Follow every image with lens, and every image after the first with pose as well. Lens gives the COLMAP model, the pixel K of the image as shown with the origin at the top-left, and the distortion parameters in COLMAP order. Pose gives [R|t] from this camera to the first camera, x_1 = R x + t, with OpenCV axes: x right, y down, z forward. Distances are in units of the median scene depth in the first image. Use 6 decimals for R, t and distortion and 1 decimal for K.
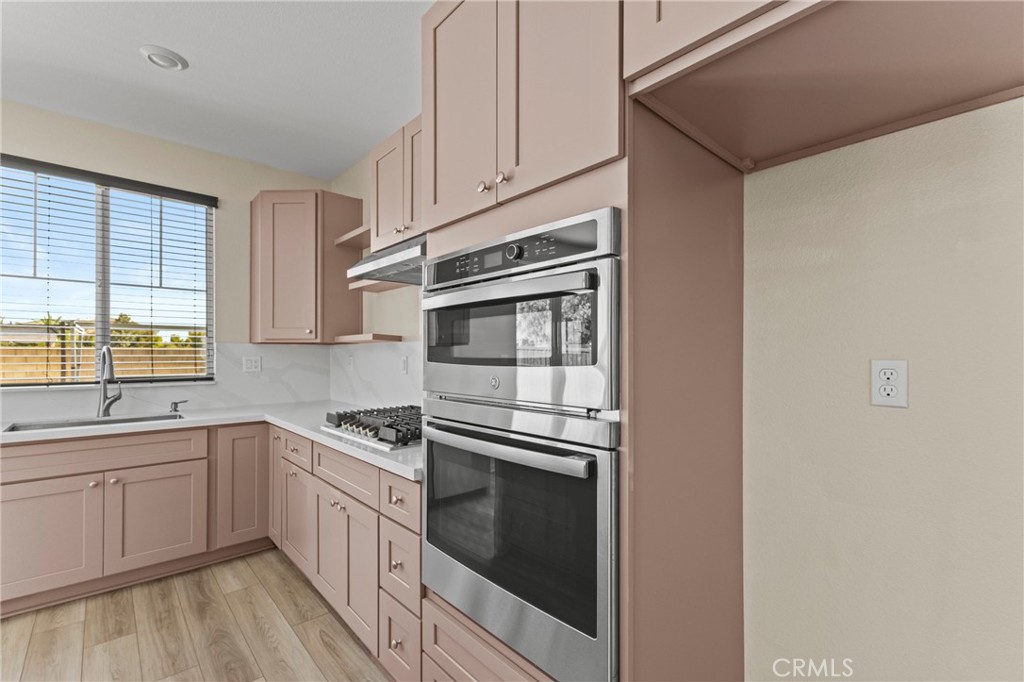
lens RADIAL K [[445.7, 0, 512.0], [0, 445.7, 341.0], [0, 0, 1]] dist [0.002492, 0.000053]
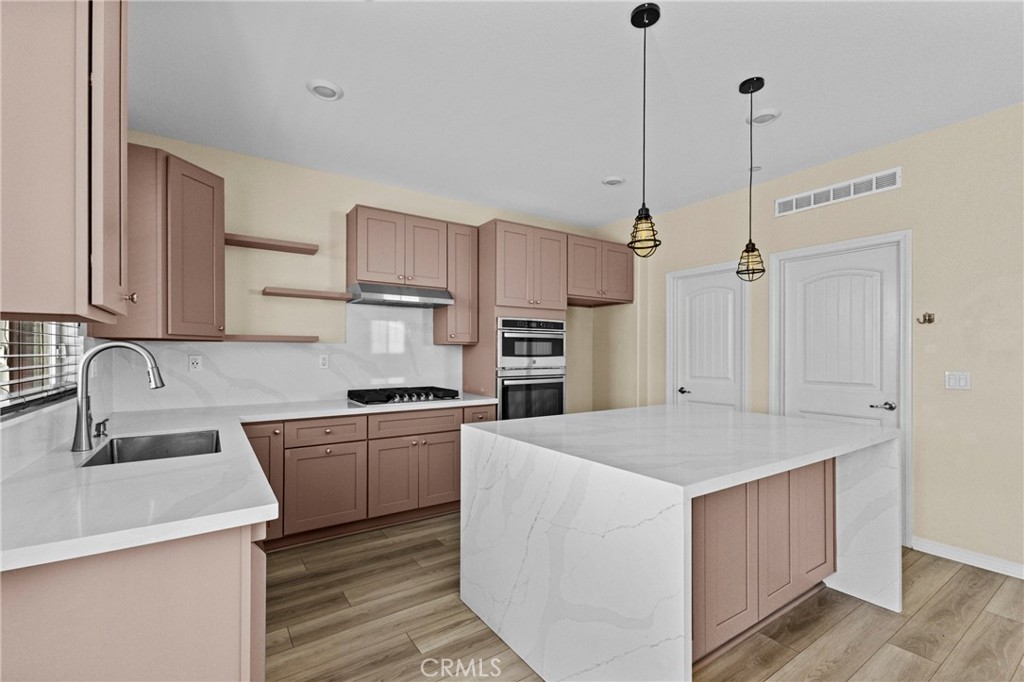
lens RADIAL K [[445.7, 0, 512.0], [0, 445.7, 341.0], [0, 0, 1]] dist [0.002492, 0.000053]
pose [[0.140907, 0.021202, 0.989796, -1.916680], [-0.036649, 0.999197, -0.016186, -0.004390], [-0.989344, -0.033994, 0.141571, 0.405337]]
